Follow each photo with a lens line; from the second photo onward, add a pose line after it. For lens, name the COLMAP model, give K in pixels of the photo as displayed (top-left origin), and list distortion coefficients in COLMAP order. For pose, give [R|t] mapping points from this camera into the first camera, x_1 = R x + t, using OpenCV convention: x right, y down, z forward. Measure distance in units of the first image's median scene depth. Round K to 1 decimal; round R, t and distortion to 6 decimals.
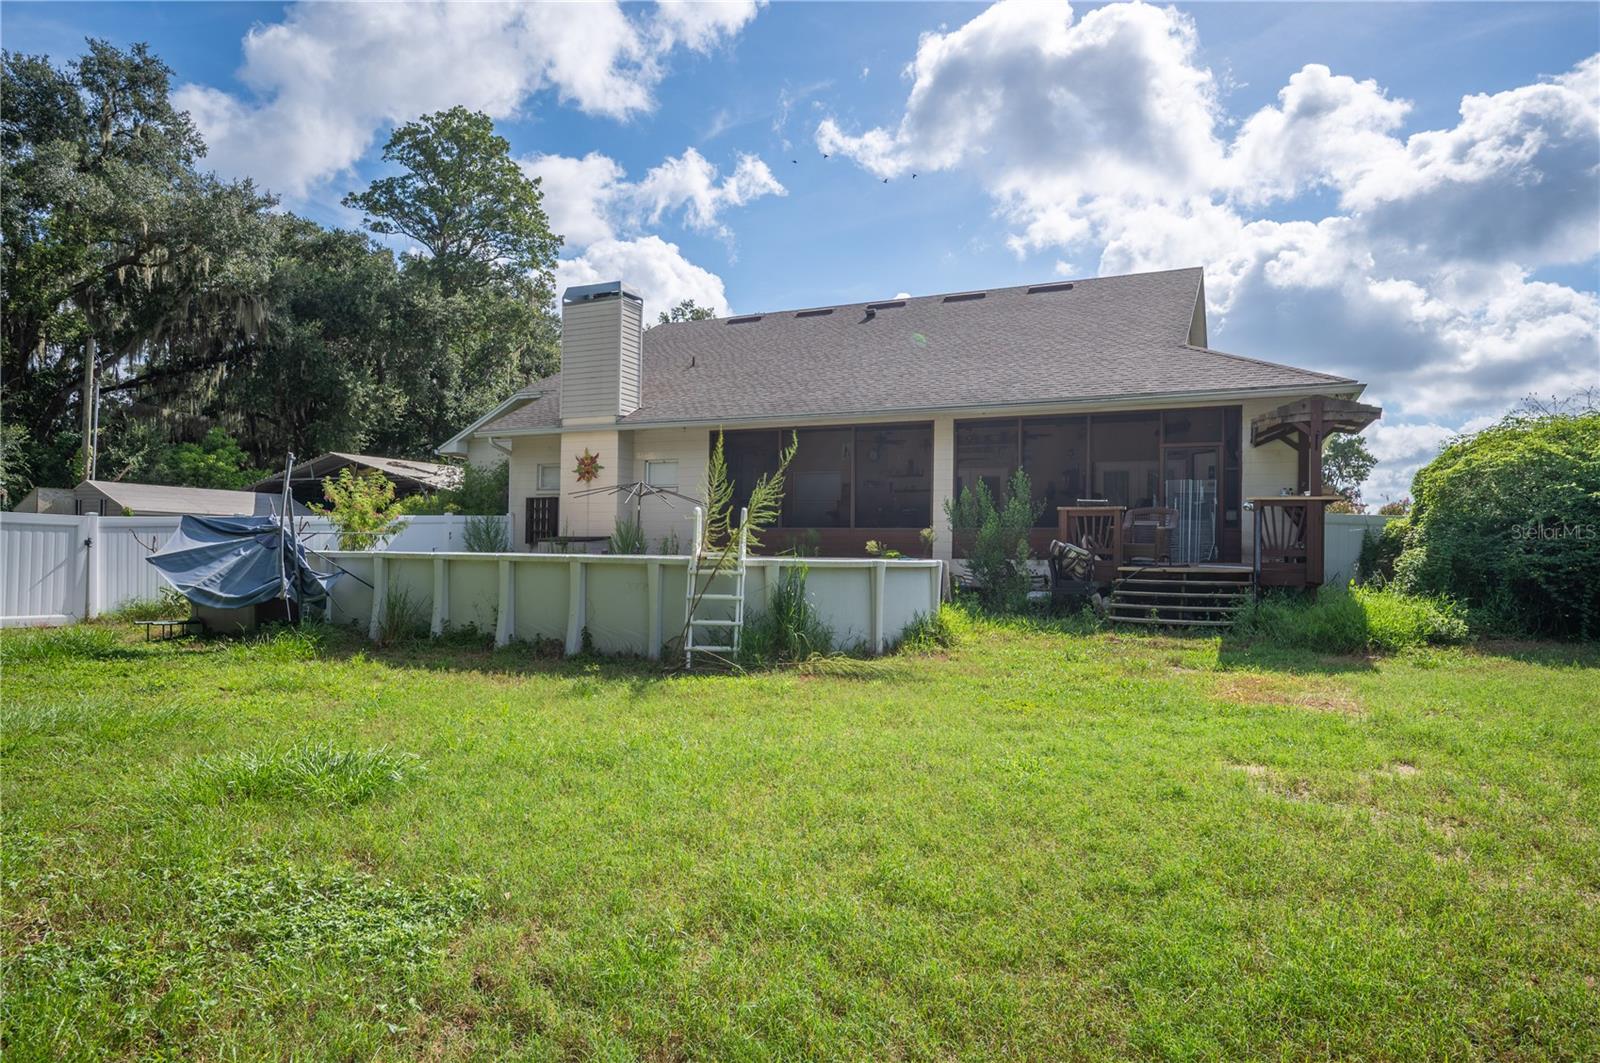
lens RADIAL K [[886.3, 0, 803.3], [0, 886.3, 541.7], [0, 0, 1]] dist [-0.034059, -0.000044]
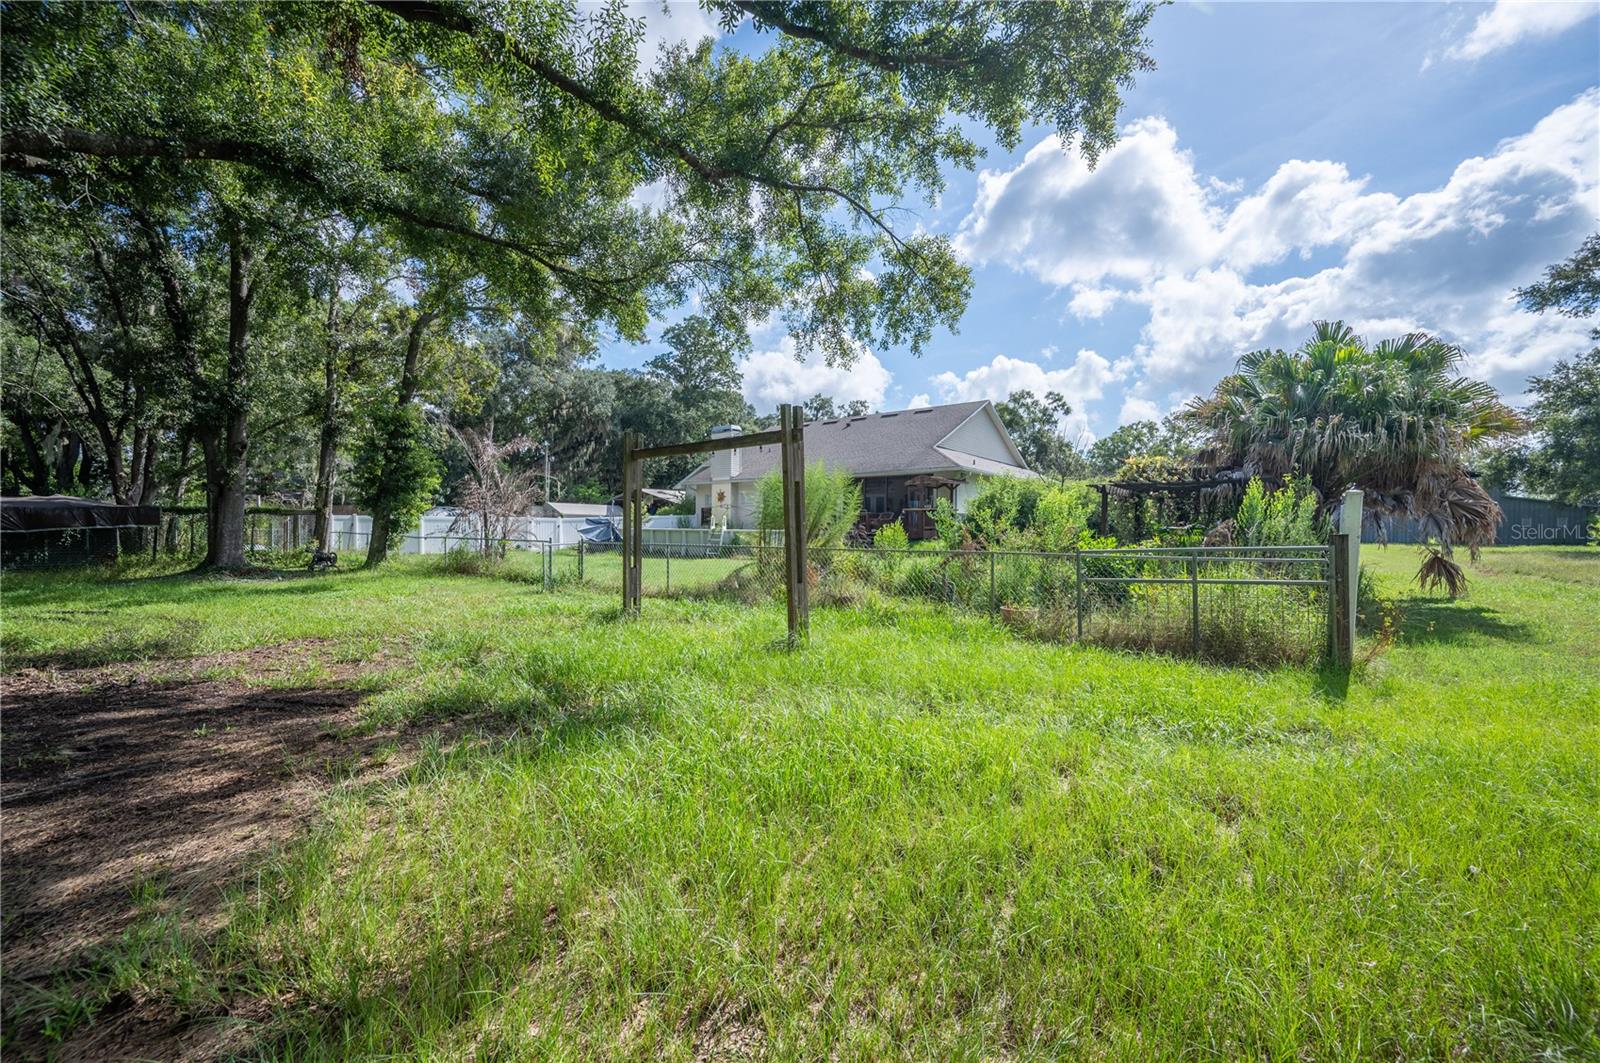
lens RADIAL K [[642.0, 0, 813.4], [0, 642.0, 529.9], [0, 0, 1]] dist [0.005068, 0.000164]
pose [[0.967669, -0.004095, -0.252191, 0.385793], [0.006489, 0.999941, 0.008661, 0.000116], [0.252141, -0.010018, 0.967639, -0.594930]]
